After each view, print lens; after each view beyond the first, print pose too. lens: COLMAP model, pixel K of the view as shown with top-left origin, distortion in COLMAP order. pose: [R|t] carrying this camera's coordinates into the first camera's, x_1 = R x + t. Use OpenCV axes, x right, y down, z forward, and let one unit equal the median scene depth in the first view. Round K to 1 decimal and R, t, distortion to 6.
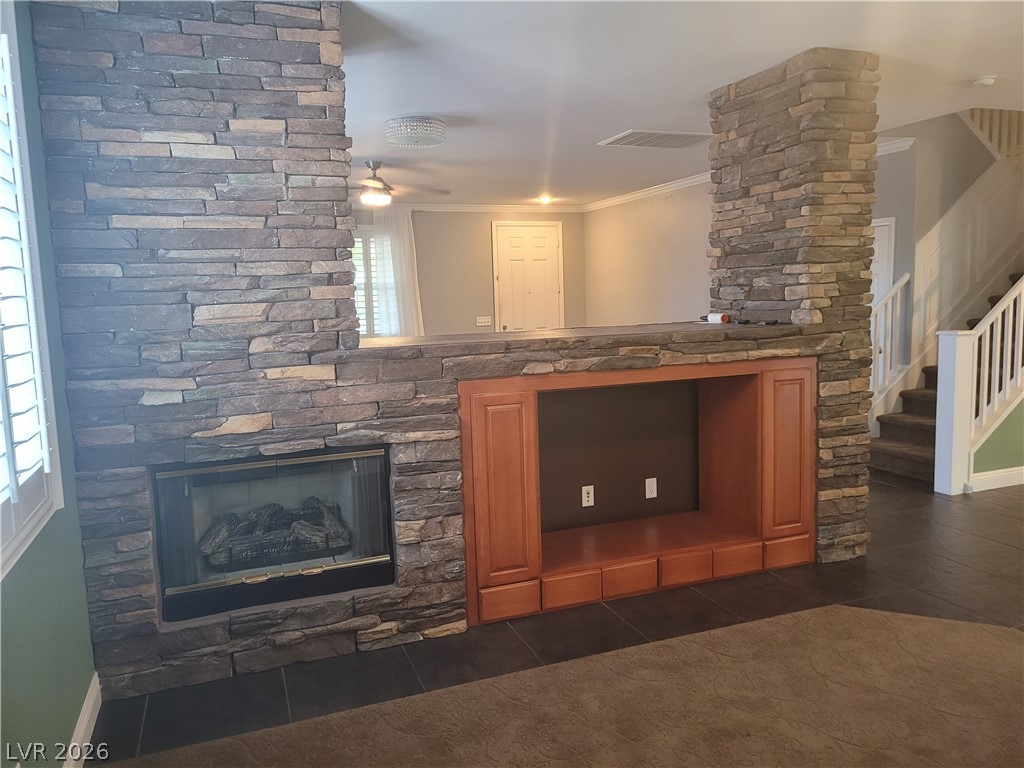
lens RADIAL K [[769.4, 0, 520.1], [0, 769.4, 377.5], [0, 0, 1]] dist [0.056252, -0.034645]
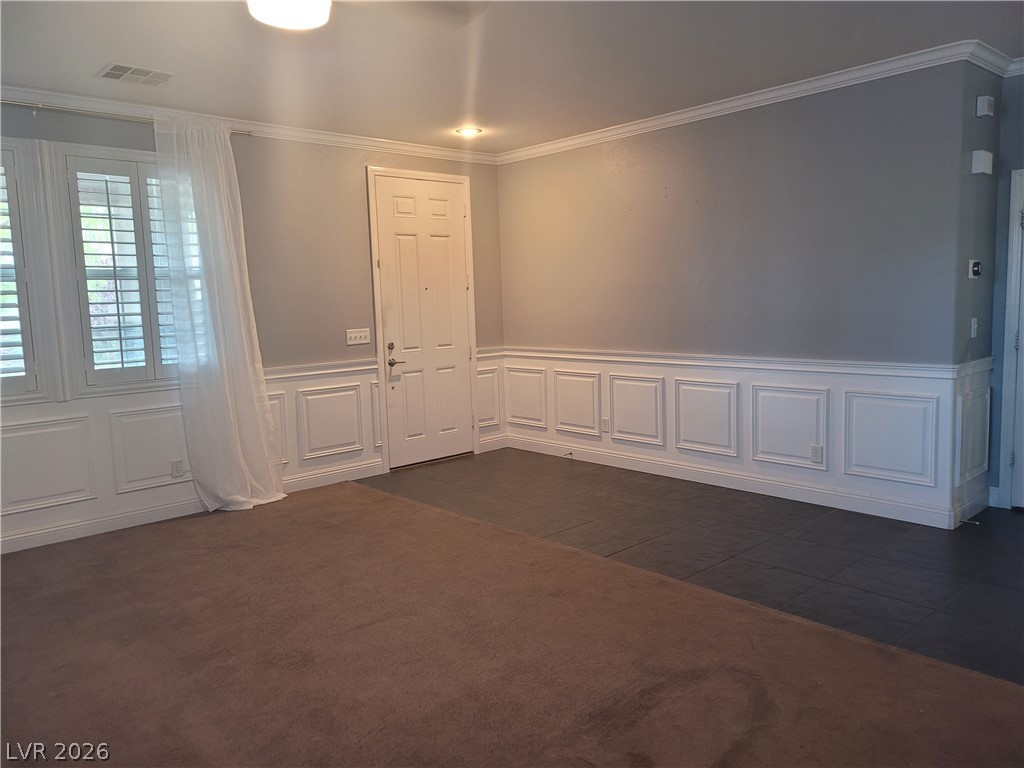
lens RADIAL K [[769.4, 0, 513.8], [0, 769.4, 384.4], [0, 0, 1]] dist [0.056252, -0.034645]
pose [[0.932067, -0.042022, 0.359841, -0.158258], [0.043520, 0.999045, 0.003941, -0.036132], [-0.359663, 0.011987, 0.933005, 0.433434]]
